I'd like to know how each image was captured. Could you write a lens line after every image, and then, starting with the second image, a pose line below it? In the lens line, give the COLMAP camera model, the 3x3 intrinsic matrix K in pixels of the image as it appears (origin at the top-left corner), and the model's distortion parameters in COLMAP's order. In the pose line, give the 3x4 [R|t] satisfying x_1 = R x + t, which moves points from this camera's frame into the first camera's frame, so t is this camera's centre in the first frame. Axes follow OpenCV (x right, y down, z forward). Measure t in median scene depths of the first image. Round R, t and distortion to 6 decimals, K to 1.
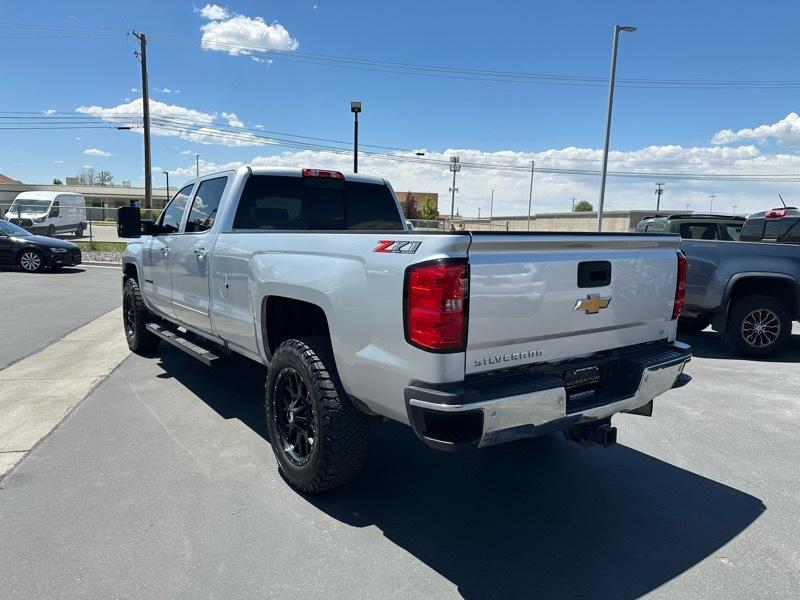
lens RADIAL K [[587.7, 0, 406.4], [0, 587.7, 299.6], [0, 0, 1]] dist [0.014804, -0.001908]
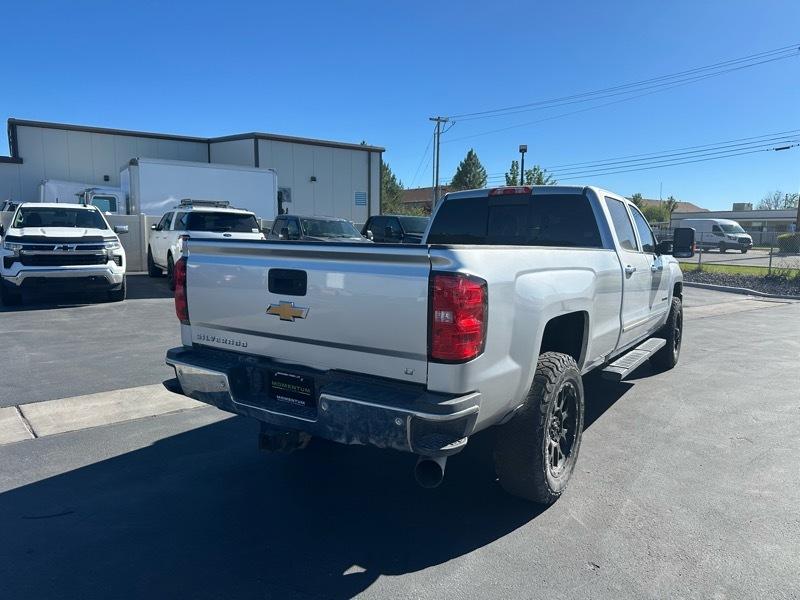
lens RADIAL K [[568.1, 0, 392.1], [0, 568.1, 304.1], [0, 0, 1]] dist [0.044124, -0.053542]
pose [[0.322120, 0.091211, -0.942295, 1.274843], [-0.124598, 0.990774, 0.053310, -0.078531], [0.938464, 0.100236, 0.330513, 0.831129]]
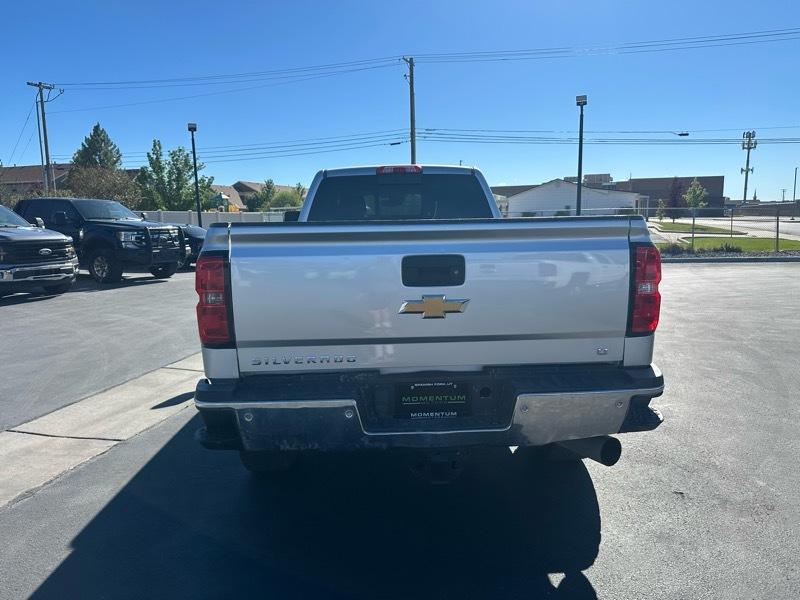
lens RADIAL K [[568.1, 0, 403.1], [0, 568.1, 299.6], [0, 0, 1]] dist [0.044124, -0.053542]
pose [[0.827058, 0.039230, -0.560746, 0.711366], [-0.034608, 0.999223, 0.018861, -0.015811], [0.561050, 0.003807, 0.827773, 0.314596]]
